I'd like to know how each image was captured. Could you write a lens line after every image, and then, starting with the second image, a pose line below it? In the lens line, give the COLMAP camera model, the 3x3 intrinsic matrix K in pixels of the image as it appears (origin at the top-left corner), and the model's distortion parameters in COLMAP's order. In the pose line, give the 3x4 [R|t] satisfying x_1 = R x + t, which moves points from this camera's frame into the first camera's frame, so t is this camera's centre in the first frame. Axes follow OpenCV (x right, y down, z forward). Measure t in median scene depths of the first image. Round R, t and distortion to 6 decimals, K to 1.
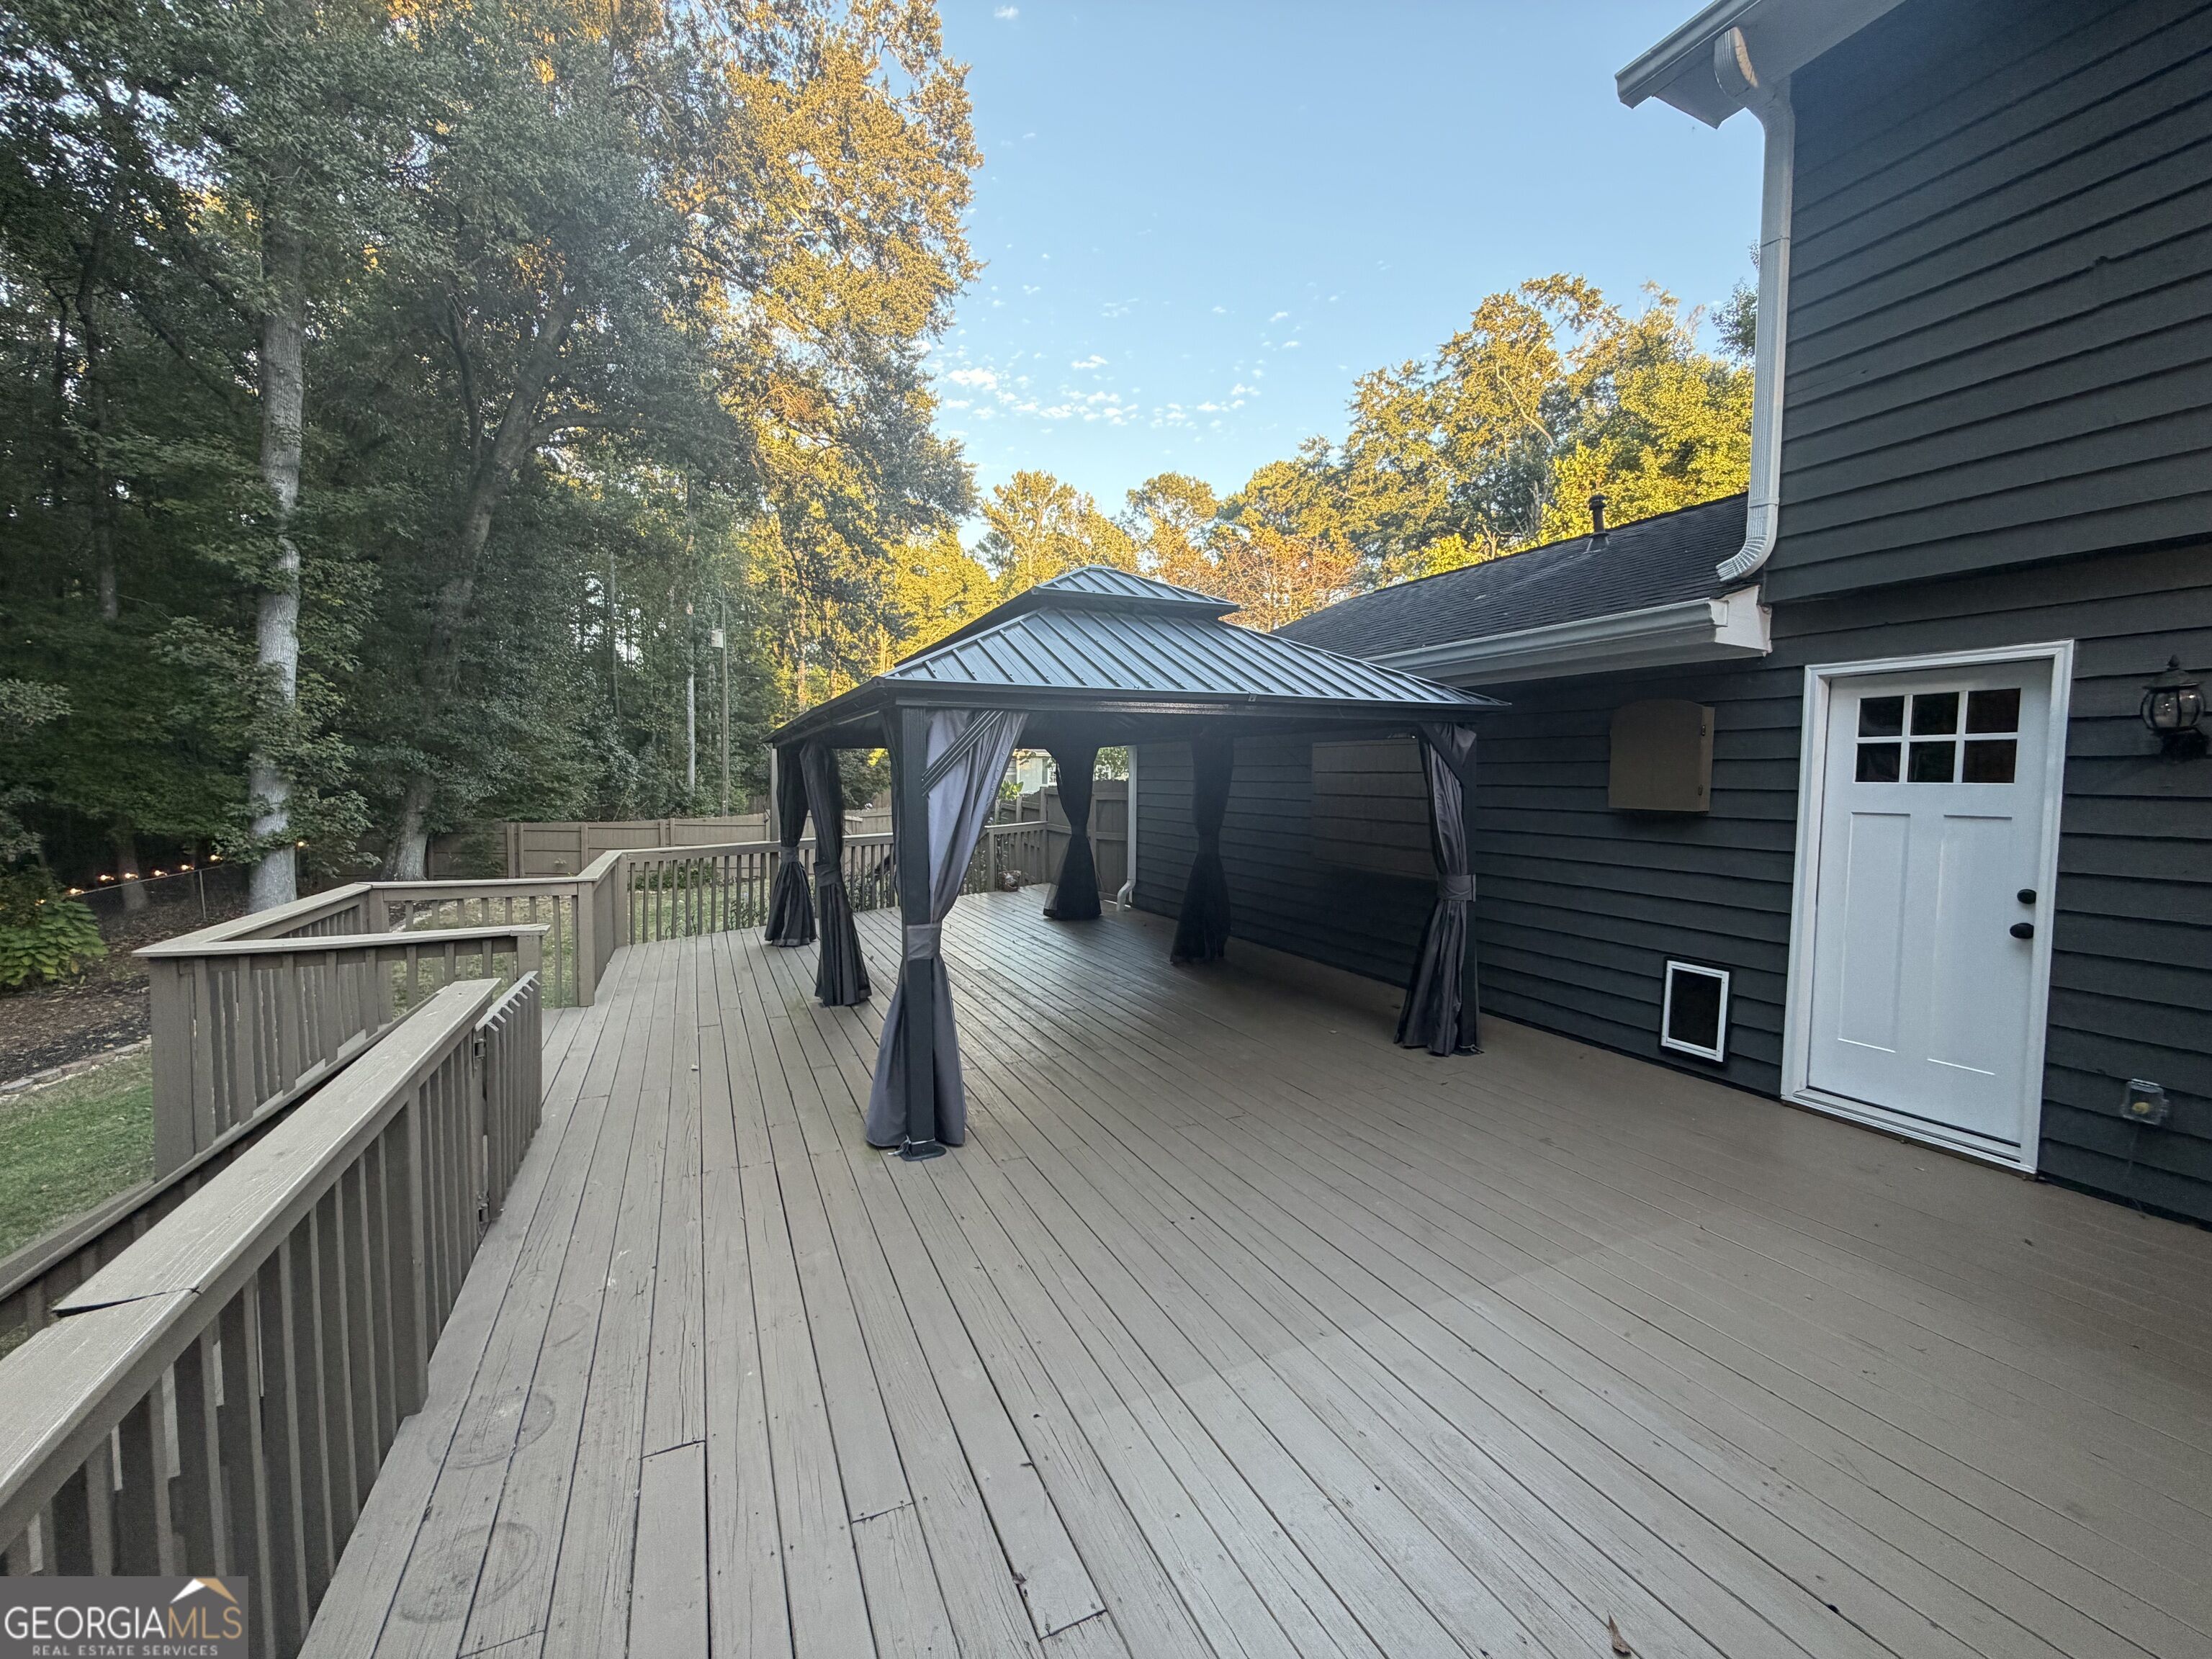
lens RADIAL K [[876.7, 0, 1104.6], [0, 876.7, 832.8], [0, 0, 1]] dist [-0.003061, -0.000388]
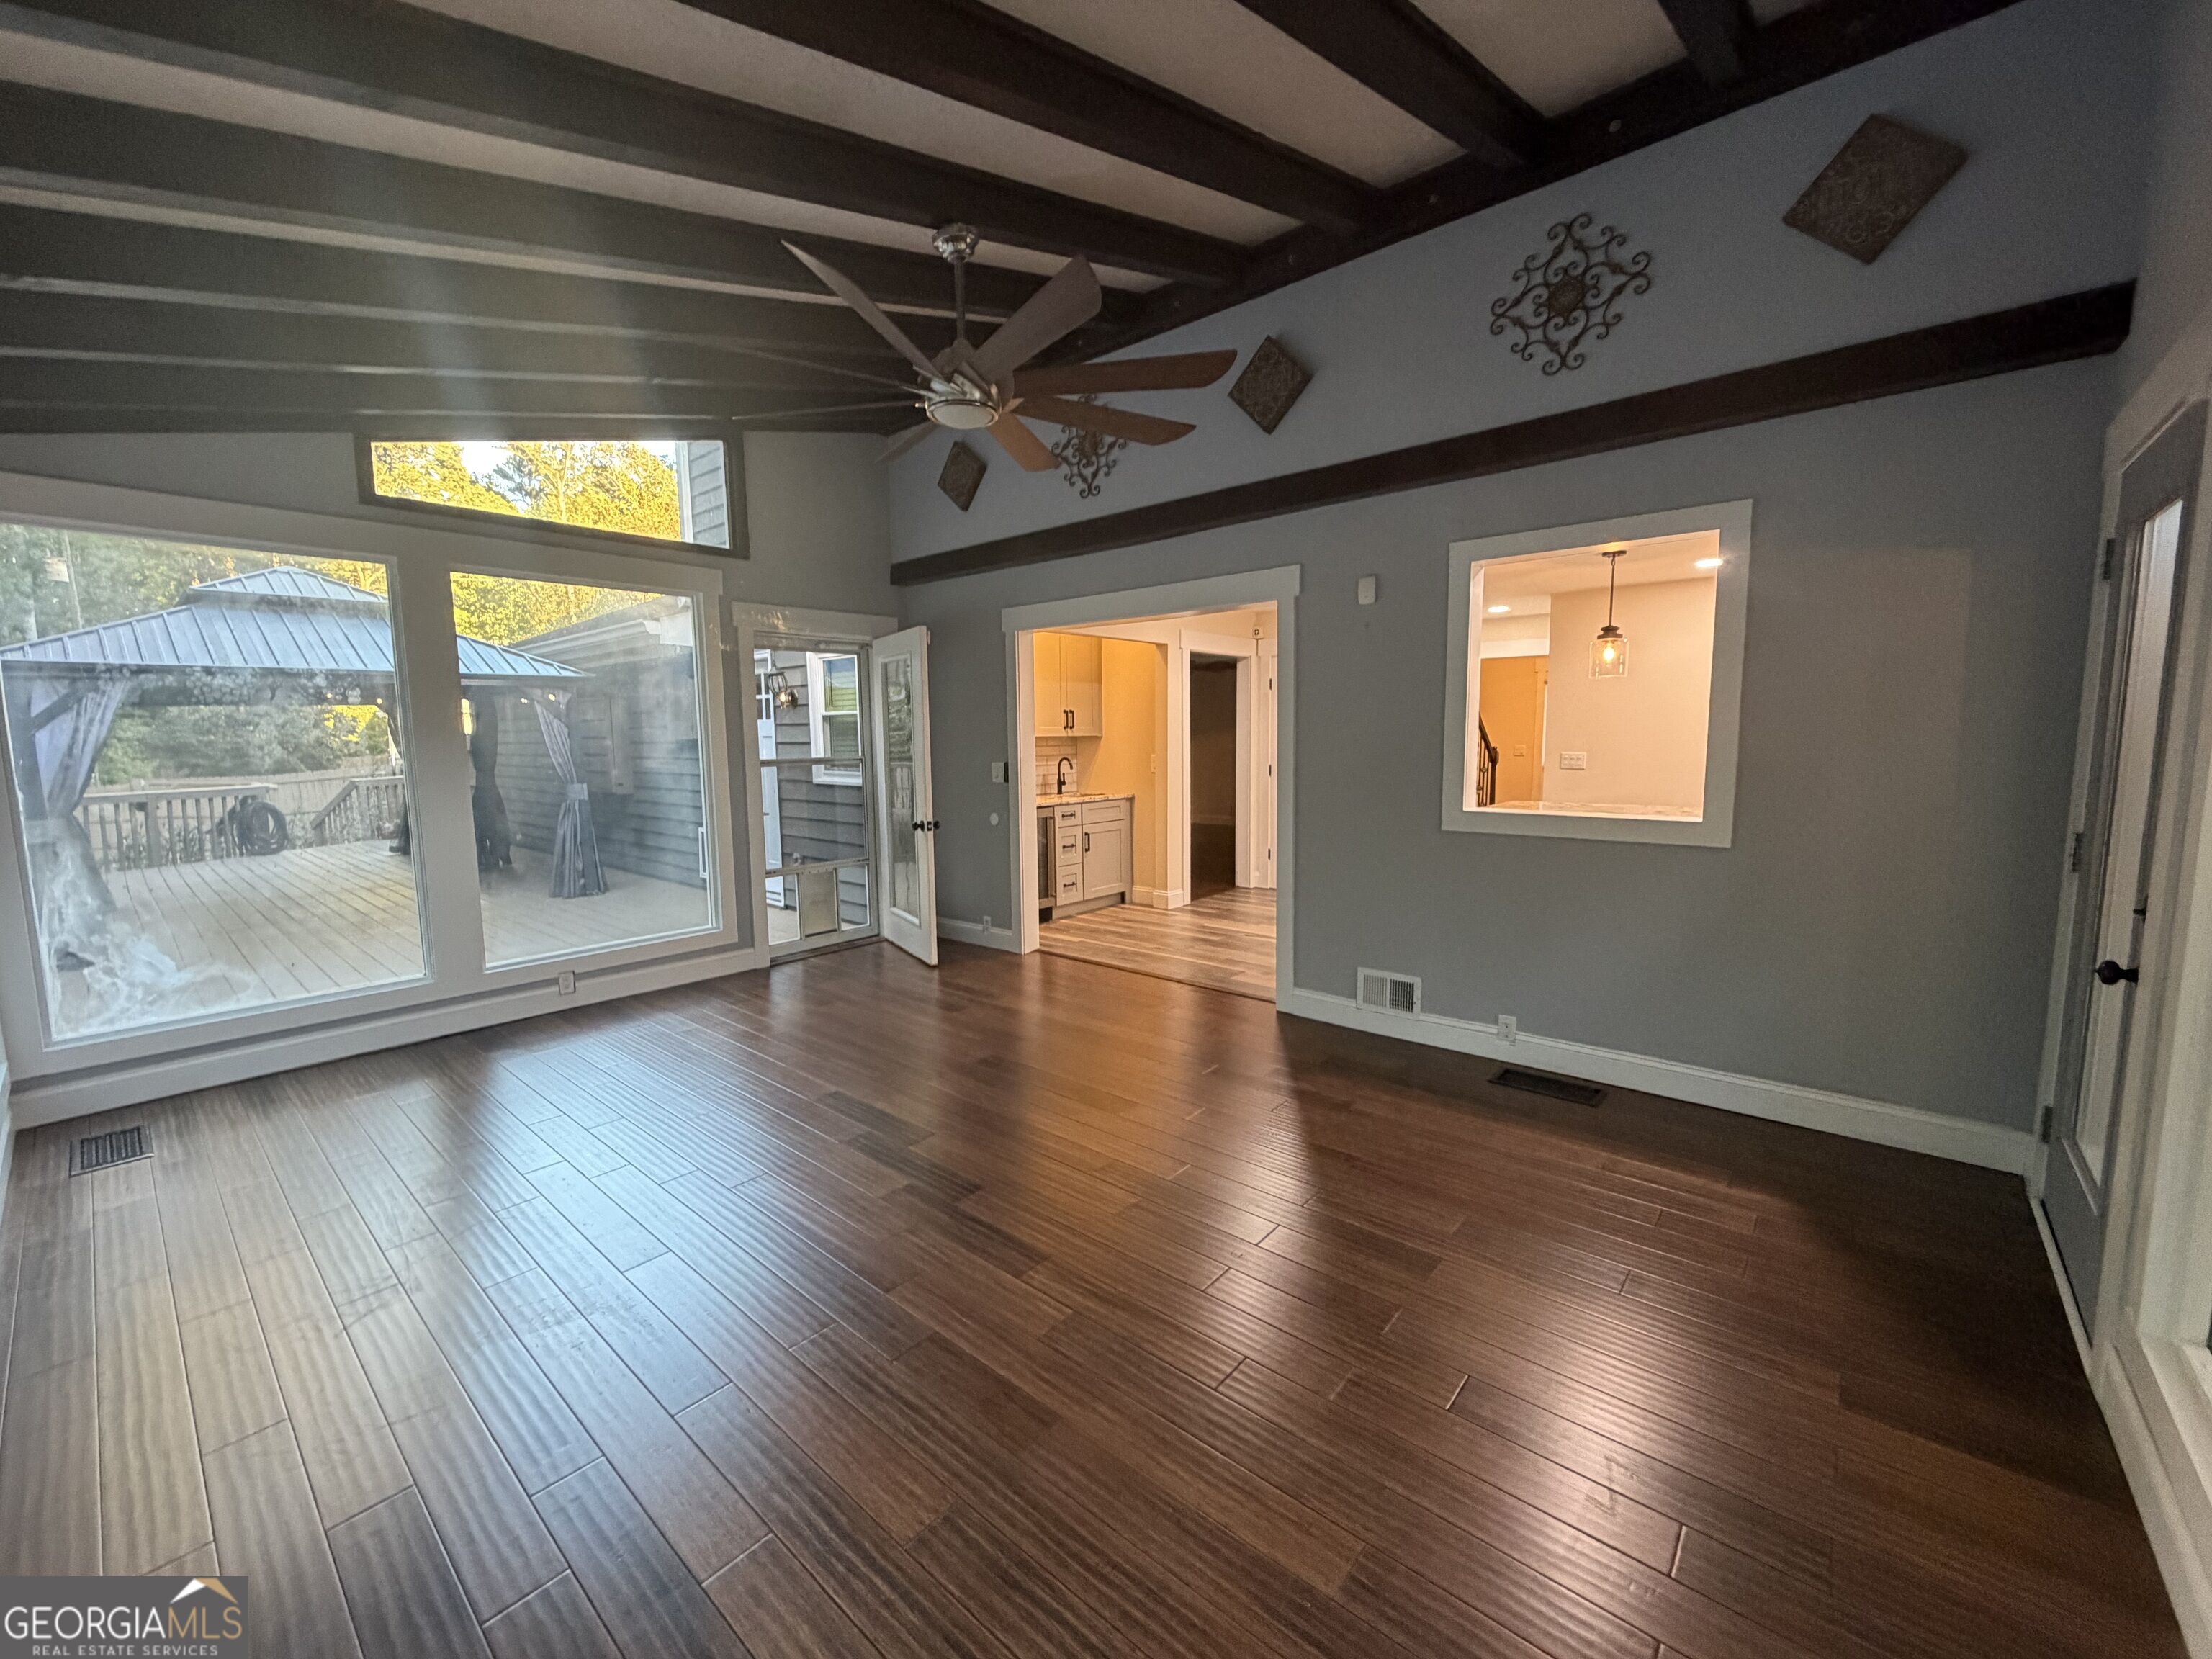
lens RADIAL K [[876.7, 0, 1099.7], [0, 876.7, 831.7], [0, 0, 1]] dist [-0.003061, -0.000388]
pose [[0.914362, -0.061490, 0.400202, 0.218009], [0.042417, 0.997509, 0.056353, 0.029535], [-0.402670, -0.034552, 0.914693, -0.286155]]
